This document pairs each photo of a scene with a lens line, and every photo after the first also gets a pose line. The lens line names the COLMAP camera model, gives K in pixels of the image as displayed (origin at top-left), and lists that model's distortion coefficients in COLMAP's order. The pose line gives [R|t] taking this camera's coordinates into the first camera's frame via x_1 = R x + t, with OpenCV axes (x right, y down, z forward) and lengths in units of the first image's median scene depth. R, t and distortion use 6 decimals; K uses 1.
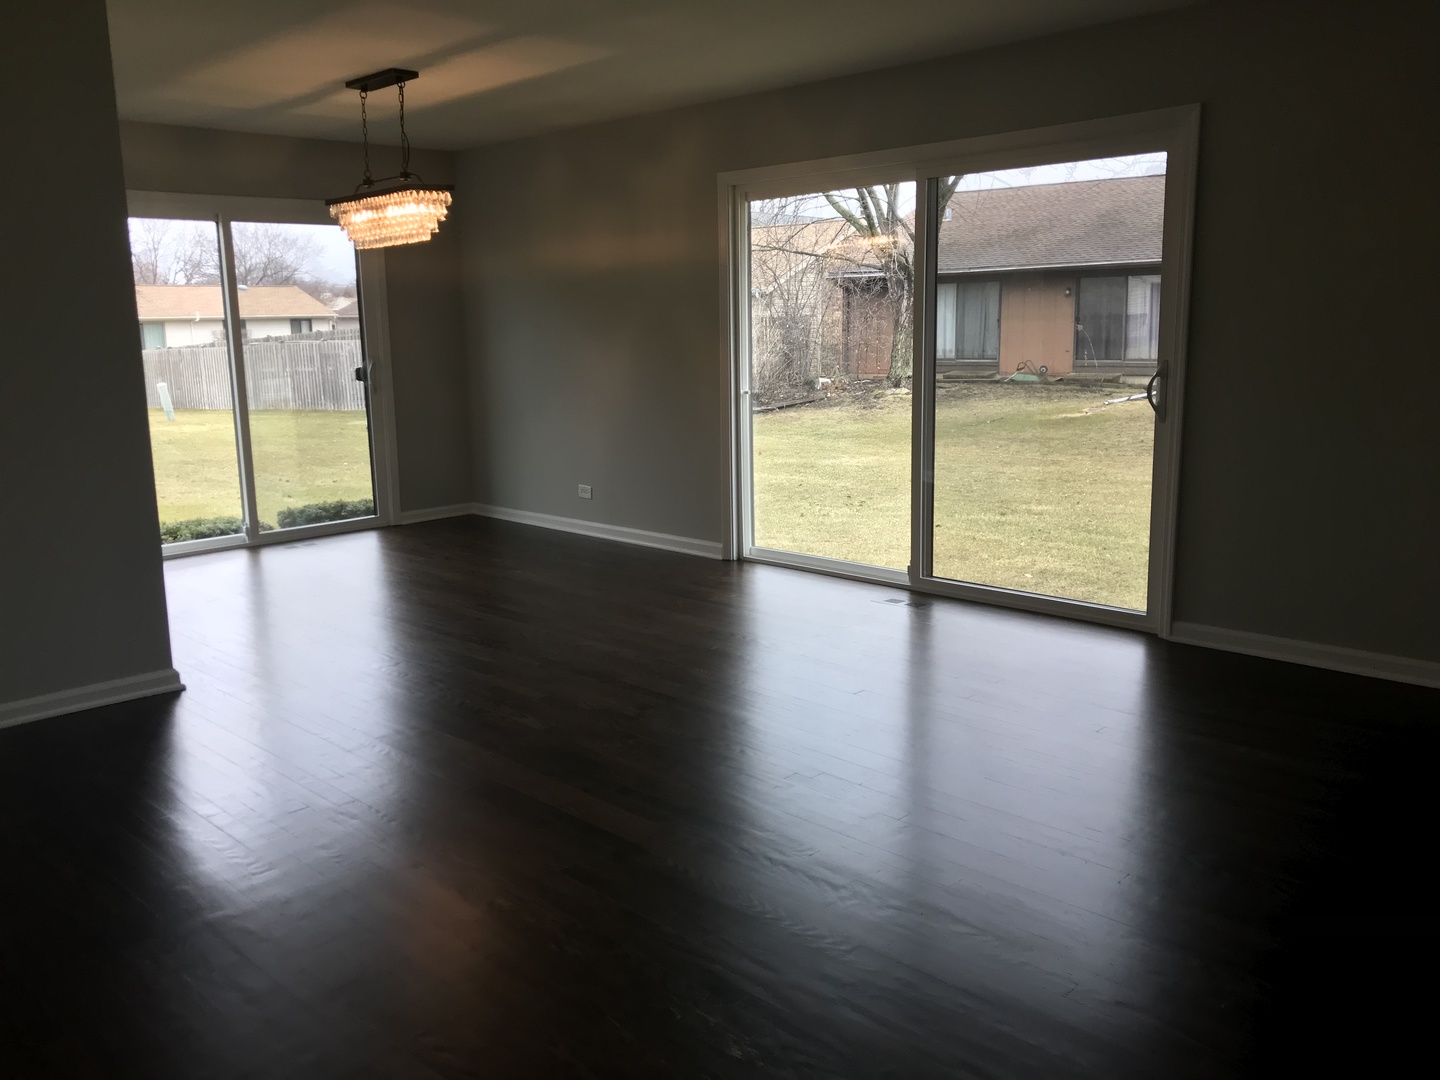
lens RADIAL K [[1183.5, 0, 707.9], [0, 1183.5, 540.5], [0, 0, 1]] dist [0.009083, 0.001392]
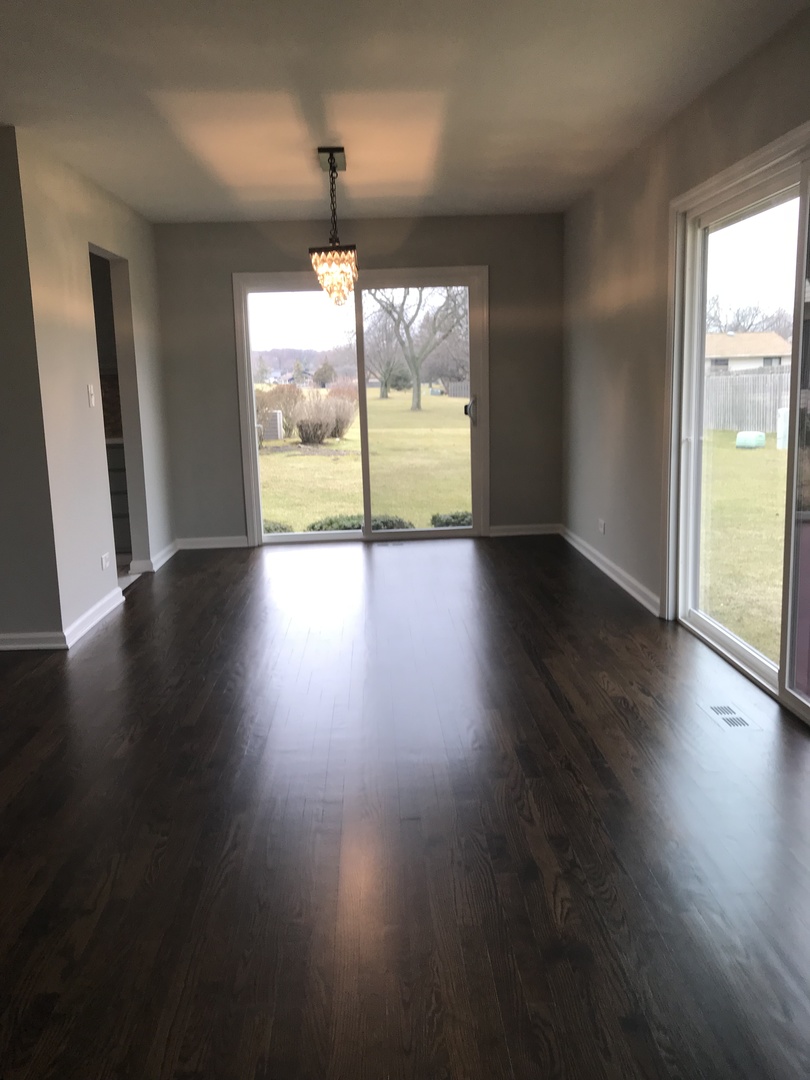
lens RADIAL K [[887.7, 0, 405.3], [0, 887.7, 536.8], [0, 0, 1]] dist [0.009083, 0.001392]
pose [[0.736055, 0.117120, -0.666713, 0.270575], [-0.107388, 0.992649, 0.055820, -0.053399], [0.668350, 0.030511, 0.743221, 0.280788]]
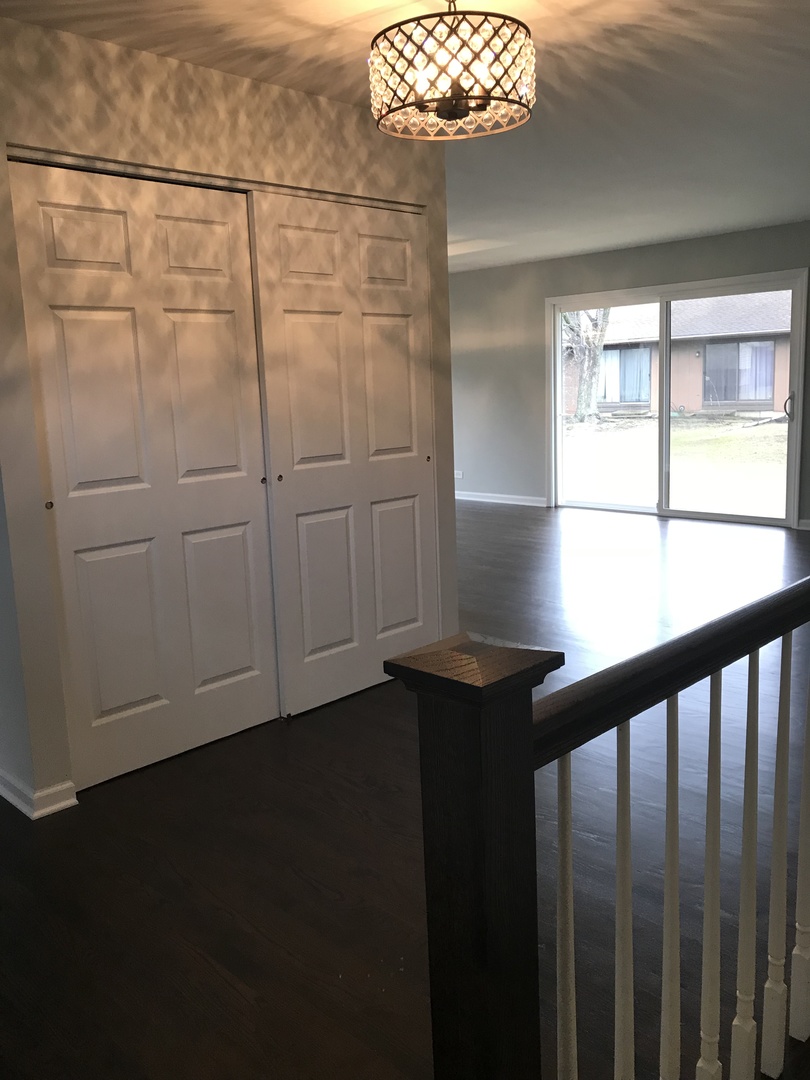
lens RADIAL K [[887.7, 0, 413.7], [0, 887.7, 541.2], [0, 0, 1]] dist [0.009083, 0.001392]
pose [[0.999830, -0.018045, -0.003710, -0.156603], [0.018031, 0.999831, -0.003711, 0.058628], [0.003776, 0.003643, 0.999986, -0.313124]]
